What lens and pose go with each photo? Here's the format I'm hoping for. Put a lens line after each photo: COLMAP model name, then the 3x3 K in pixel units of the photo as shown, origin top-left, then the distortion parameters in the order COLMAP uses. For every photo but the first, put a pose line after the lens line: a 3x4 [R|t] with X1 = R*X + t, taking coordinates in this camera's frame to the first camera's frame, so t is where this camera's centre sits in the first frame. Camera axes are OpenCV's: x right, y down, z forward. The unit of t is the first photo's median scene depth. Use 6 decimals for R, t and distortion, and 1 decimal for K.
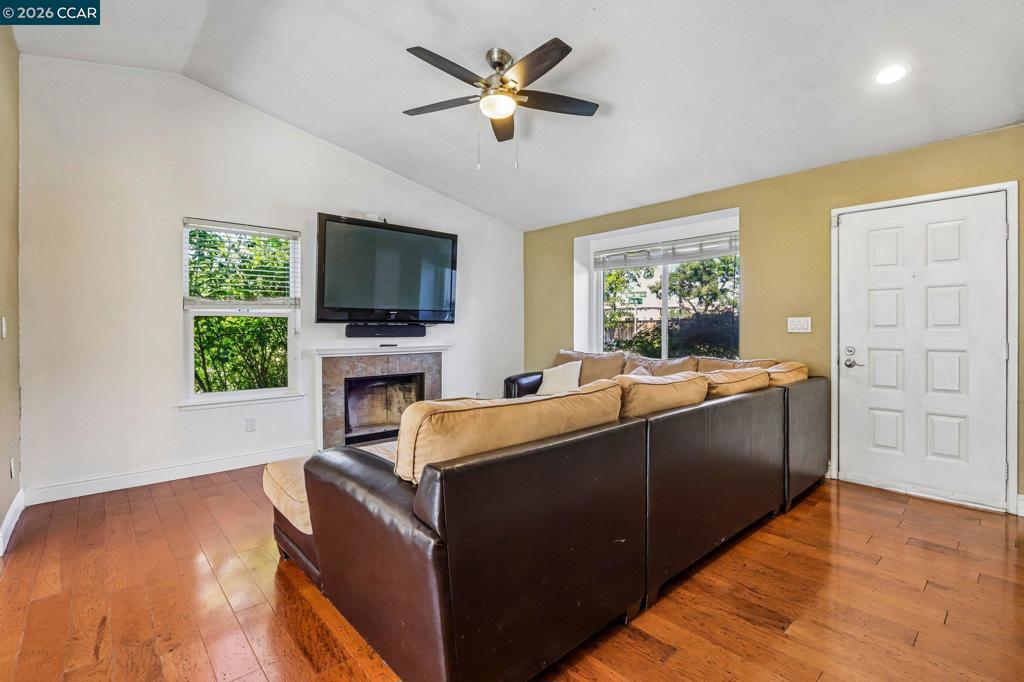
lens RADIAL K [[479.0, 0, 515.1], [0, 479.0, 336.1], [0, 0, 1]] dist [-0.014137, 0.001578]
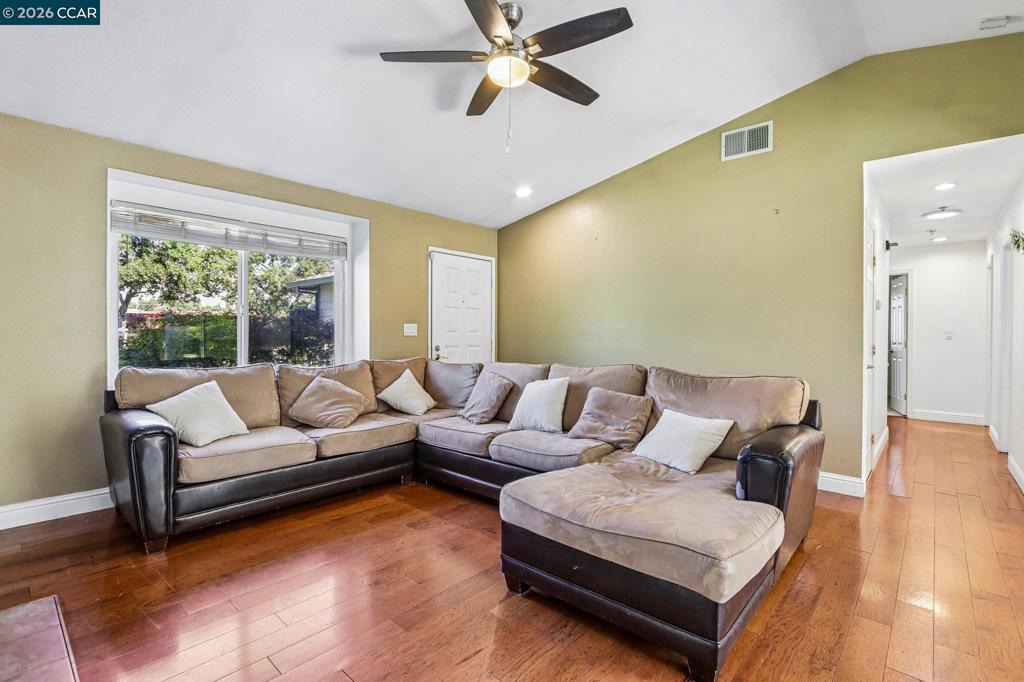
lens RADIAL K [[479.0, 0, 514.4], [0, 479.0, 336.4], [0, 0, 1]] dist [-0.014137, 0.001578]
pose [[-0.109067, -0.010545, 0.993979, -0.702910], [0.001302, 0.999941, 0.010751, -0.019296], [-0.994034, 0.002466, -0.109047, 0.863836]]
